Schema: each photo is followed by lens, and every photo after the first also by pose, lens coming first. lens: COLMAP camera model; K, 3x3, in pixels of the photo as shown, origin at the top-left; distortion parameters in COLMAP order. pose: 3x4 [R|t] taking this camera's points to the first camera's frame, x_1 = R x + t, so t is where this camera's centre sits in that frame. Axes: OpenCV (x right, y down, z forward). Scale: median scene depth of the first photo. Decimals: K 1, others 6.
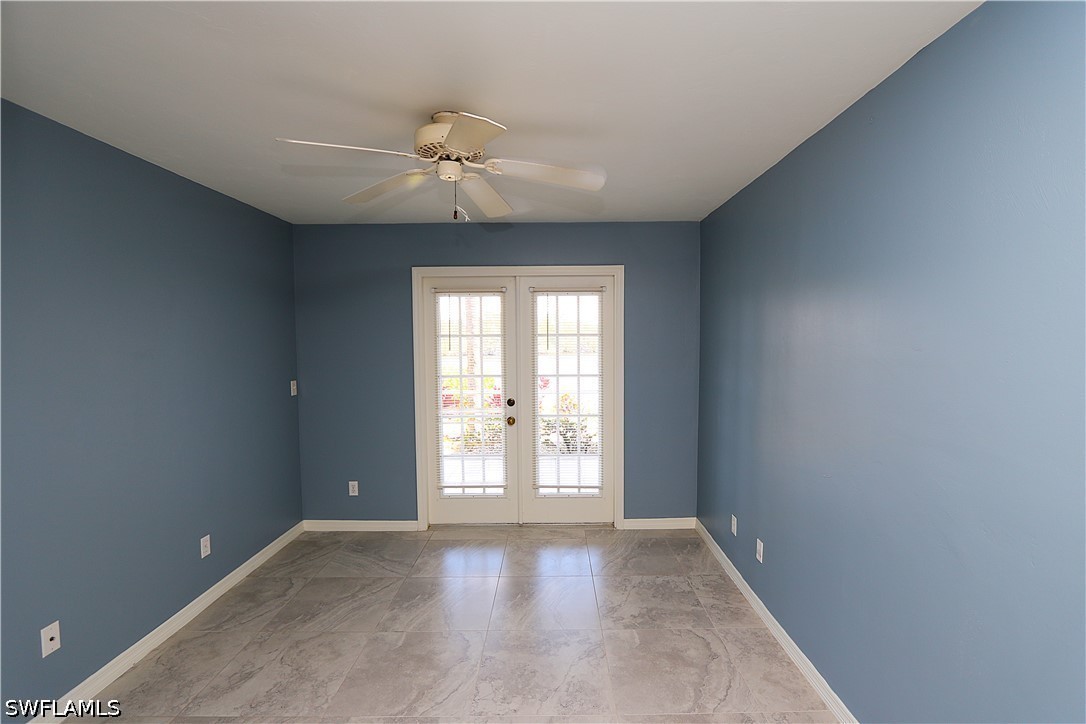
lens RADIAL K [[503.0, 0, 549.5], [0, 503.0, 364.7], [0, 0, 1]] dist [-0.012294, 0.000544]
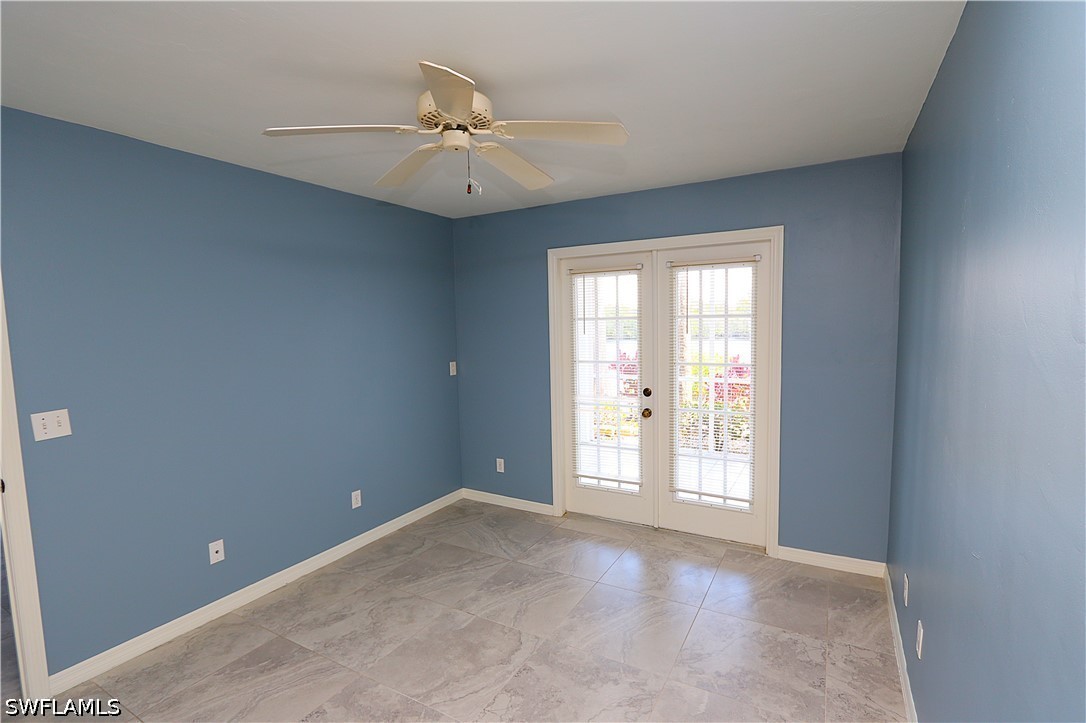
lens RADIAL K [[499.5, 0, 552.9], [0, 499.5, 364.0], [0, 0, 1]] dist [-0.018807, 0.006118]
pose [[0.874029, 0.029266, -0.484991, 0.210867], [-0.012095, 0.999186, 0.038497, -0.008164], [0.485723, -0.027781, 0.873671, 0.143142]]
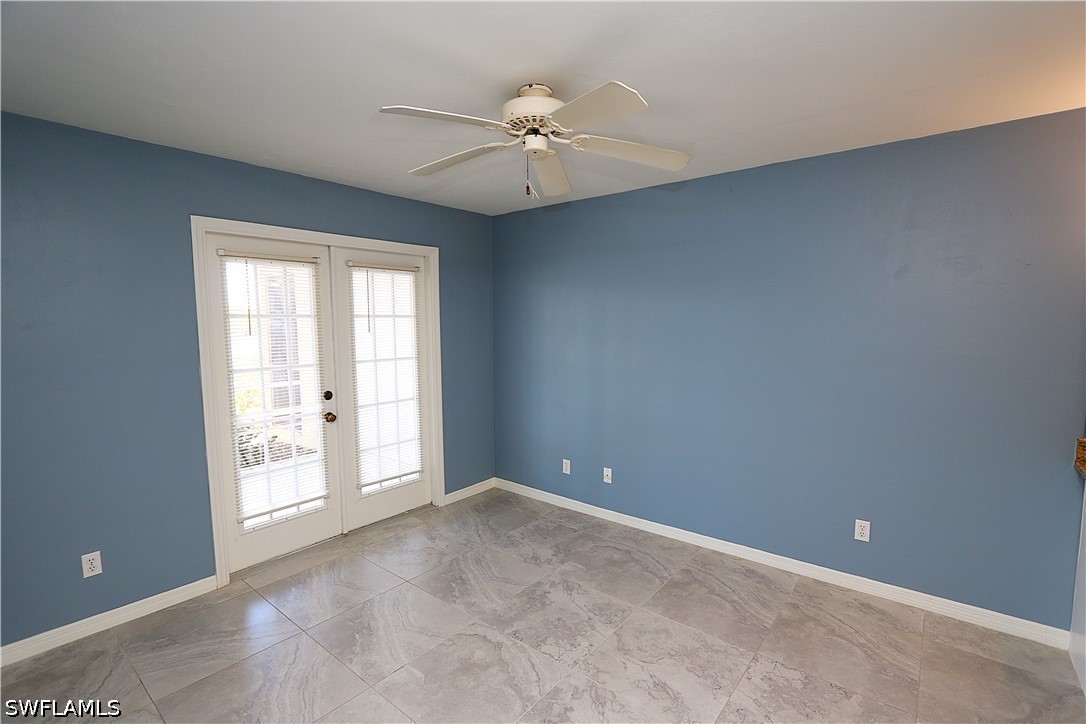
lens RADIAL K [[499.5, 0, 552.9], [0, 499.5, 364.5], [0, 0, 1]] dist [-0.018807, 0.006118]
pose [[0.623039, -0.065186, 0.779470, -0.497822], [0.043022, 0.997869, 0.049062, -0.001667], [-0.781007, 0.002967, 0.624515, 0.187171]]
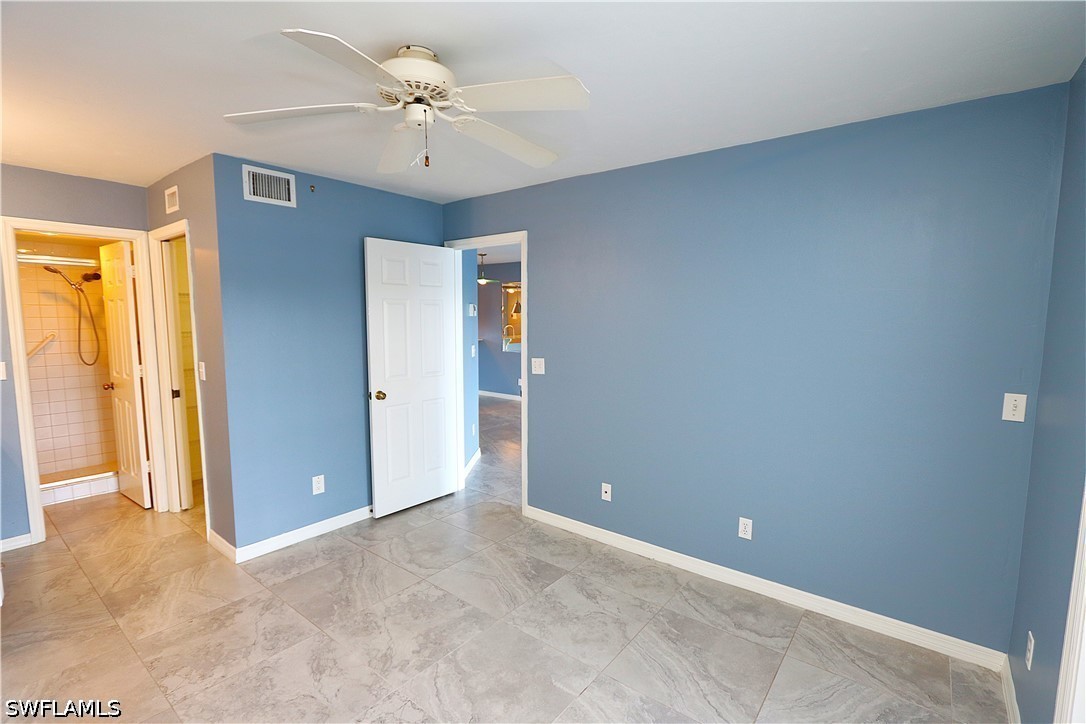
lens RADIAL K [[499.5, 0, 552.9], [0, 499.5, 364.5], [0, 0, 1]] dist [-0.018807, 0.006118]
pose [[-0.607662, 0.084631, -0.789674, 0.193779], [-0.045636, 0.988942, 0.141105, -0.048260], [0.792884, 0.121782, -0.597080, 0.901223]]
